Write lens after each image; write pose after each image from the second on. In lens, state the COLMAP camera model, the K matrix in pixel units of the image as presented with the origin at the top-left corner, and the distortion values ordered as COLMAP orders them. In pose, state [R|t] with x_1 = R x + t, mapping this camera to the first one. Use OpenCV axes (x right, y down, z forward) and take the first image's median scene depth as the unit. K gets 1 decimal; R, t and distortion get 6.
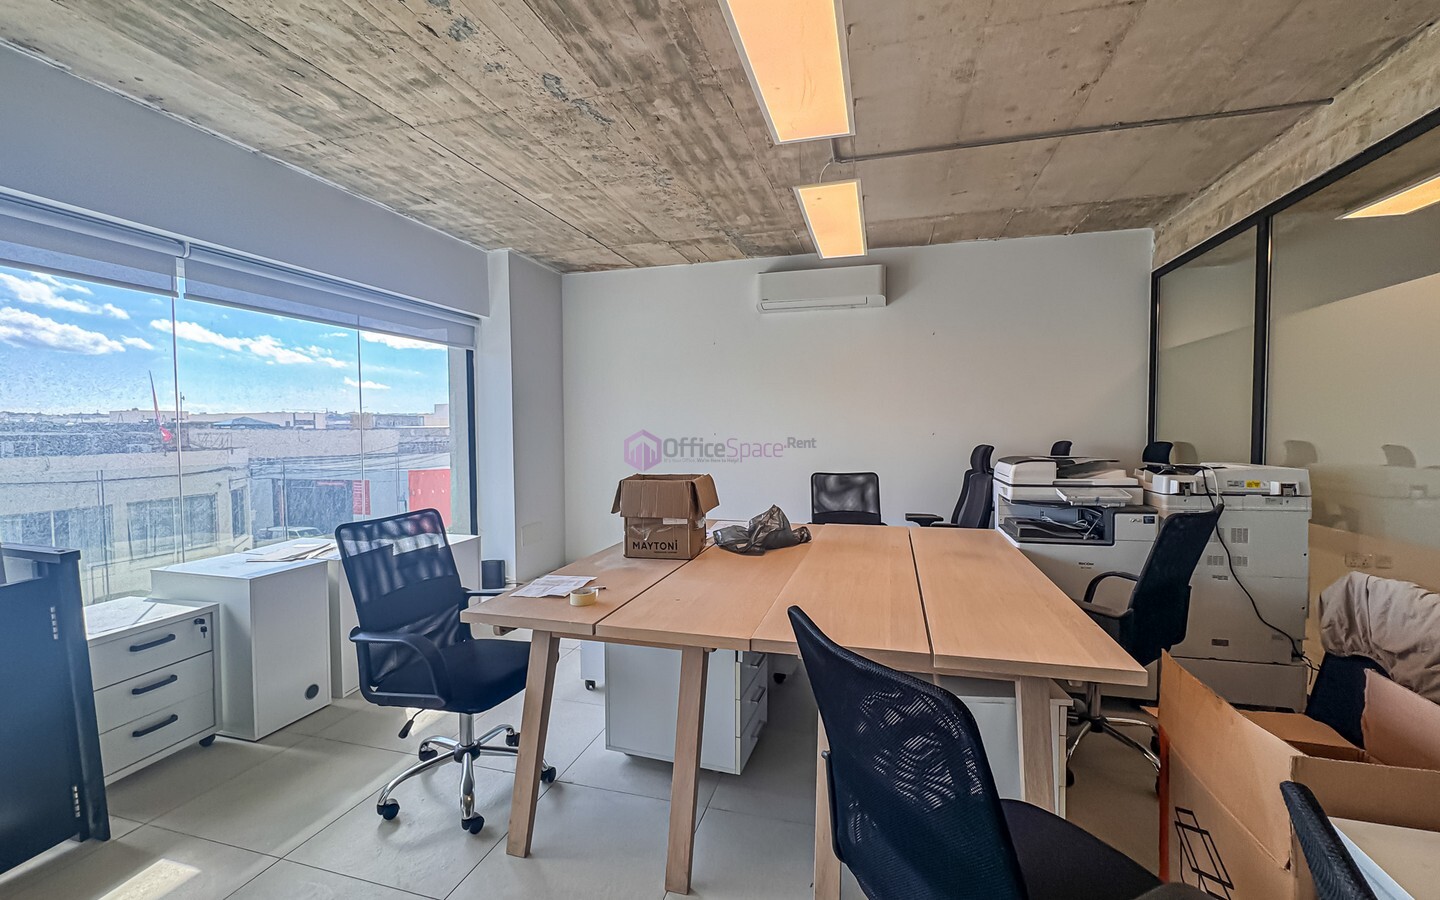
lens RADIAL K [[582.1, 0, 703.6], [0, 582.1, 444.7], [0, 0, 1]] dist [-0.000662, 0.000369]
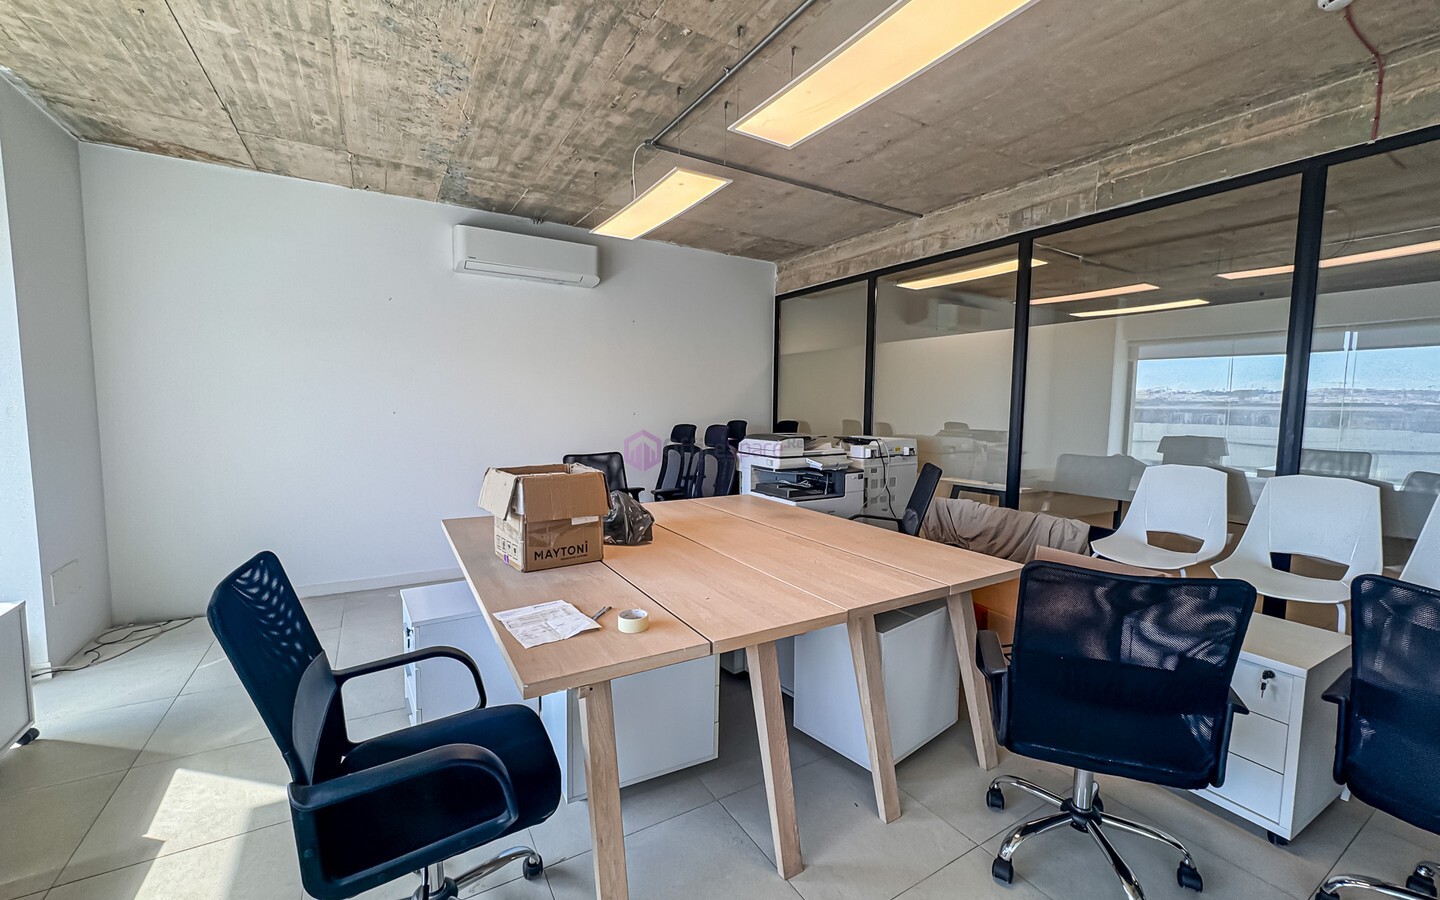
lens RADIAL K [[582.1, 0, 696.8], [0, 582.1, 446.6], [0, 0, 1]] dist [-0.000662, 0.000369]
pose [[0.690391, -0.038891, 0.722391, -0.445718], [0.003701, 0.998731, 0.050231, -0.016189], [-0.723427, -0.032005, 0.689658, 0.227274]]
